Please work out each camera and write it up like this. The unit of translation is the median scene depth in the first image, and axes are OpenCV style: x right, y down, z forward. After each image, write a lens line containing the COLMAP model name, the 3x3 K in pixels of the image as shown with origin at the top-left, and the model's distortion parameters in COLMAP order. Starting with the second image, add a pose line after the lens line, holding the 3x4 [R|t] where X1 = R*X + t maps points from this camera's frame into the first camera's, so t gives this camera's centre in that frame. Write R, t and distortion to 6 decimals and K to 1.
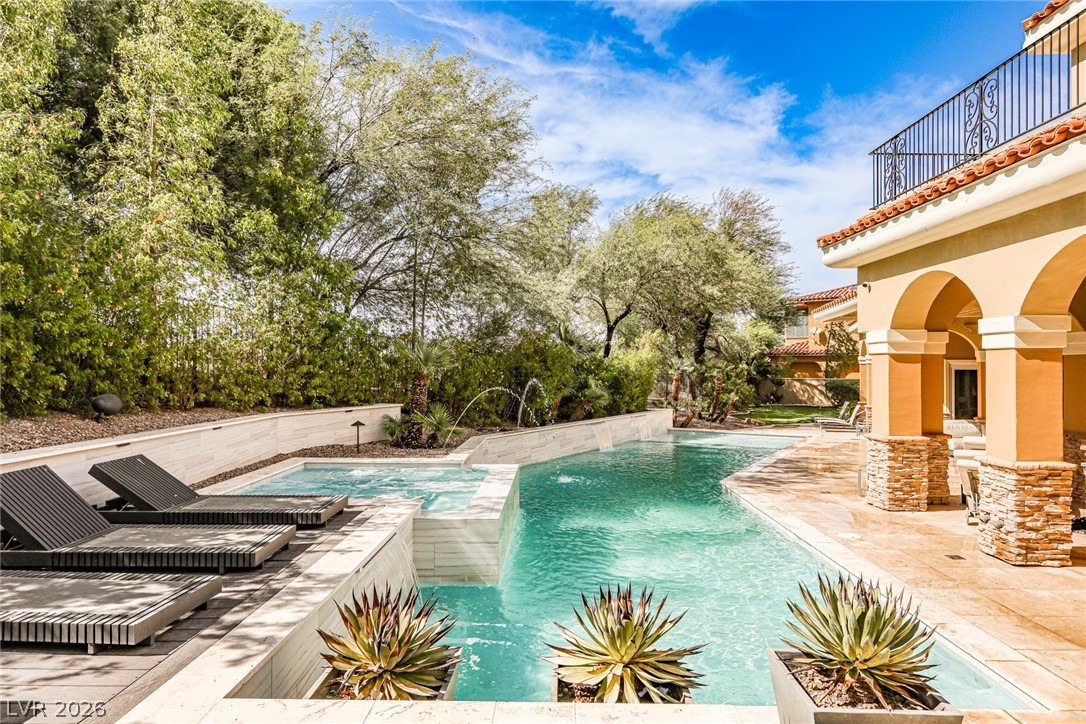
lens RADIAL K [[653.7, 0, 545.5], [0, 653.7, 363.3], [0, 0, 1]] dist [0.000046, -0.000652]
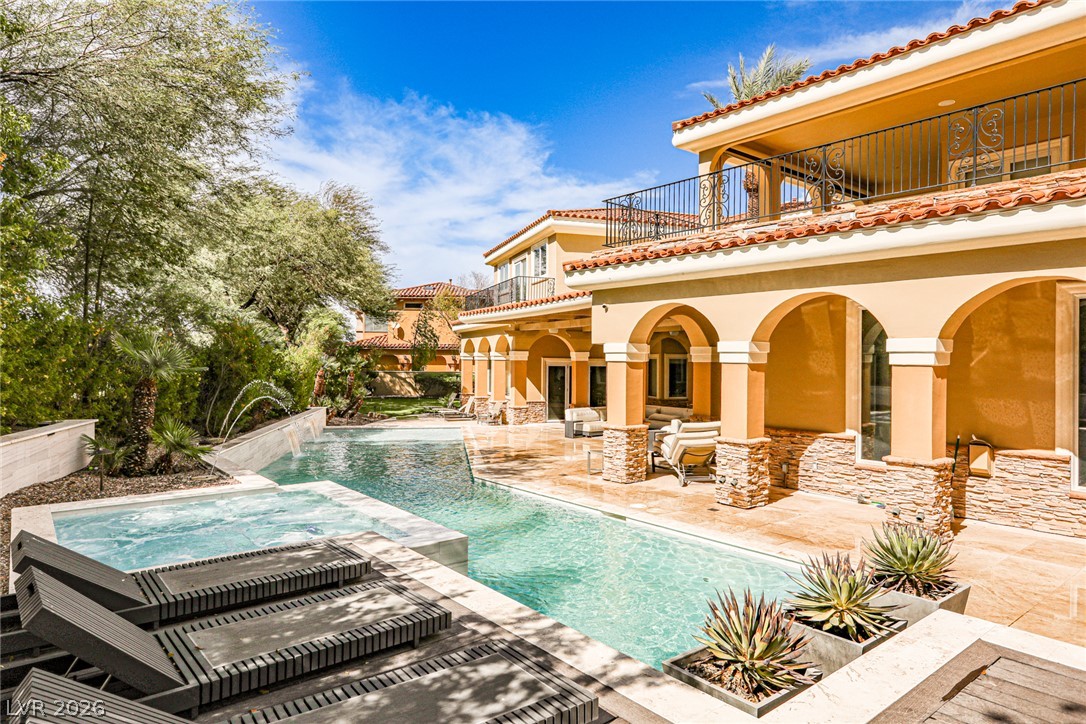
lens RADIAL K [[653.7, 0, 560.9], [0, 653.7, 363.9], [0, 0, 1]] dist [0.000046, -0.000652]
pose [[0.748860, 0.003358, 0.662719, -0.428755], [-0.015528, 0.999802, 0.012481, -0.025120], [-0.662546, -0.019637, 0.748764, 0.121513]]
